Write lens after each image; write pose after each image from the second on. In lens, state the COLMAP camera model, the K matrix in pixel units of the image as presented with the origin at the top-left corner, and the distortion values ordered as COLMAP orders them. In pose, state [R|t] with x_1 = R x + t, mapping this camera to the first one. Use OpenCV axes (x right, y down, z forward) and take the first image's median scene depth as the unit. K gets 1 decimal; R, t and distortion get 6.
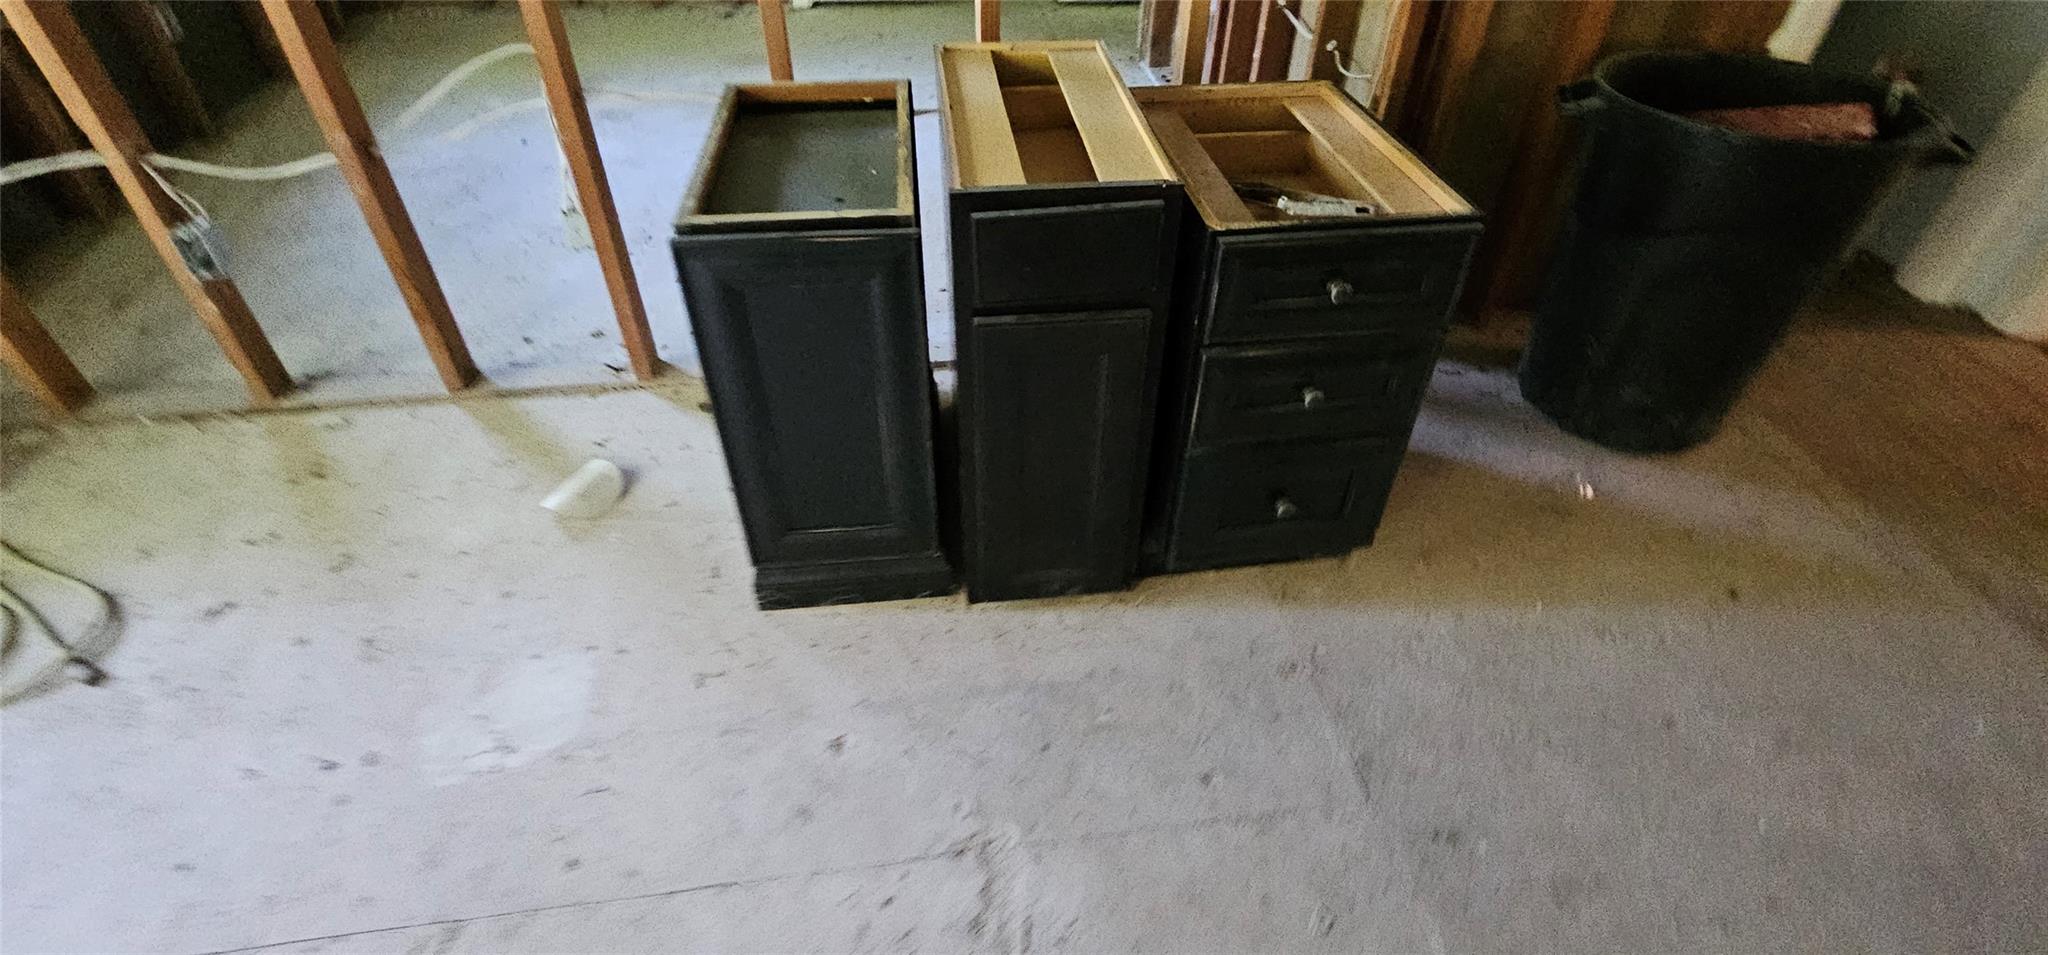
lens RADIAL K [[950.5, 0, 1031.2], [0, 950.5, 473.1], [0, 0, 1]] dist [-0.000104, -0.000427]
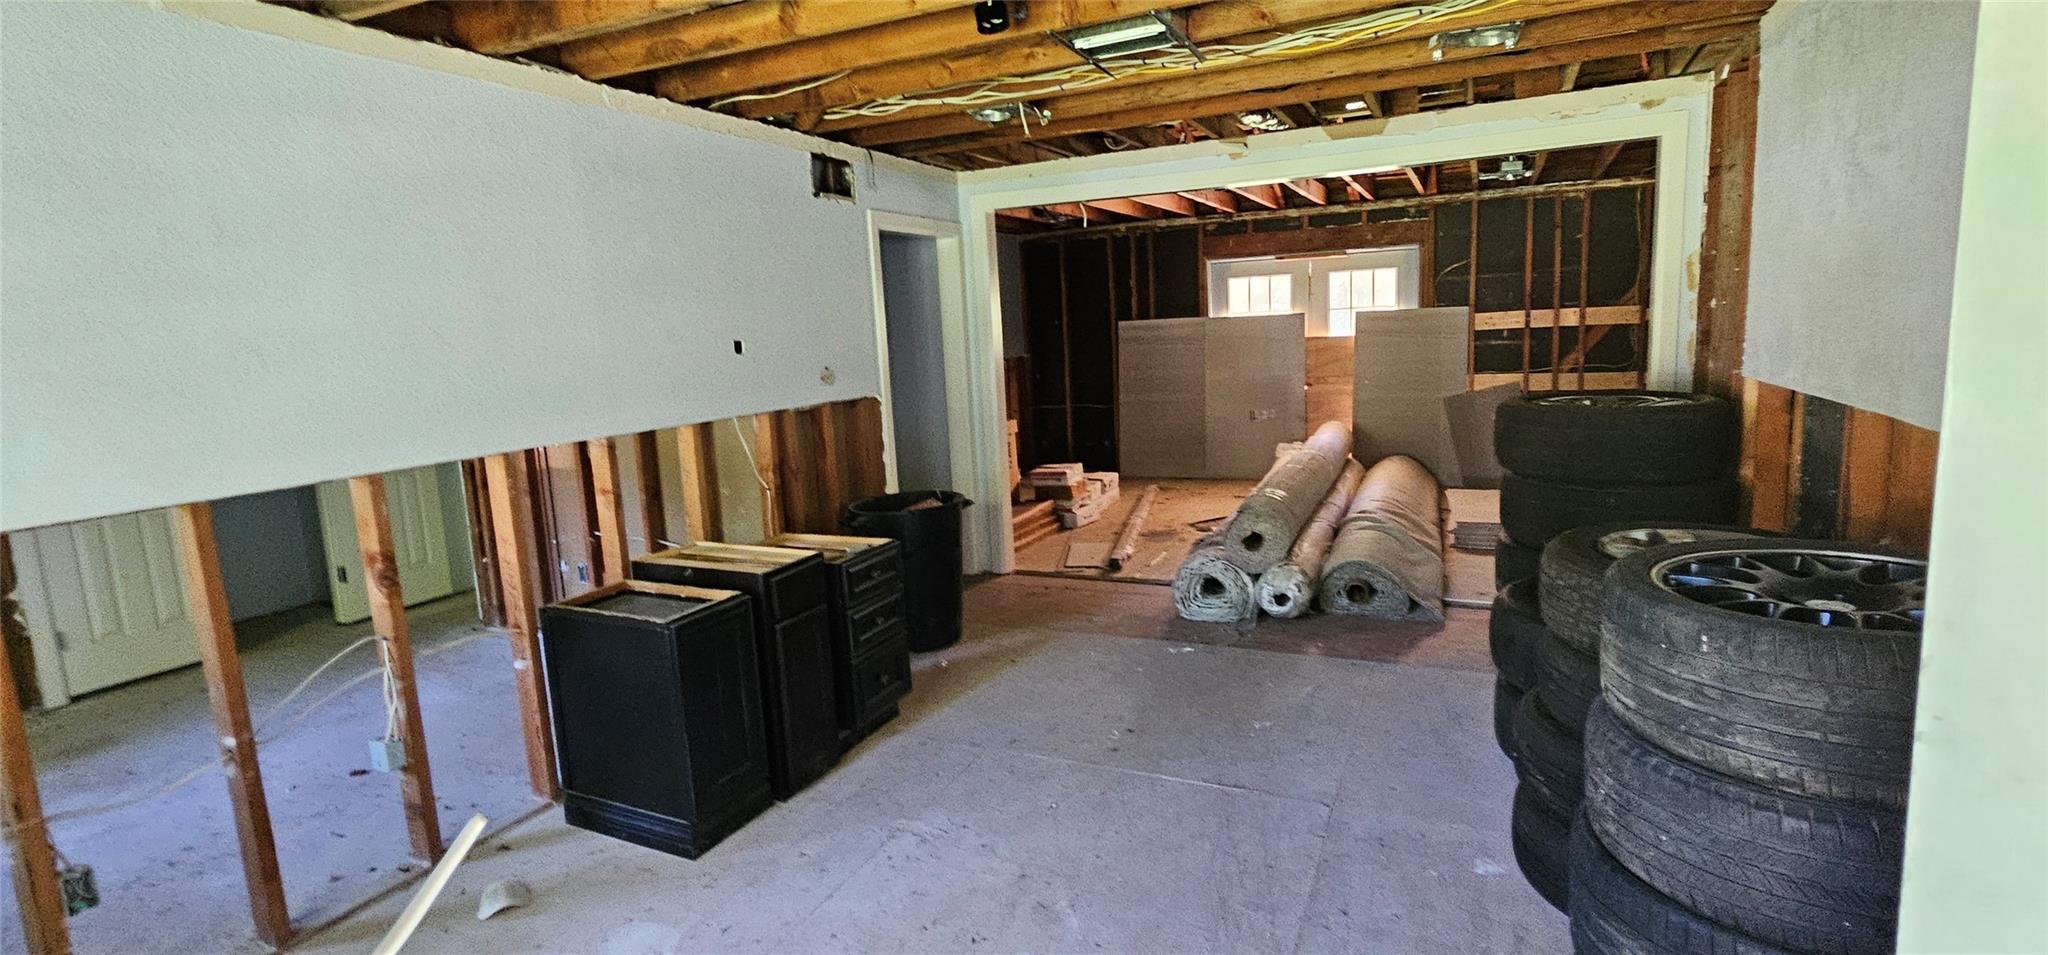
lens RADIAL K [[950.5, 0, 1031.2], [0, 950.5, 473.1], [0, 0, 1]] dist [-0.000104, -0.000427]
pose [[0.557659, -0.155812, 0.815316, -1.399345], [0.454512, 0.879211, -0.142854, 0.044374], [-0.694576, 0.450235, 0.561118, -0.931493]]
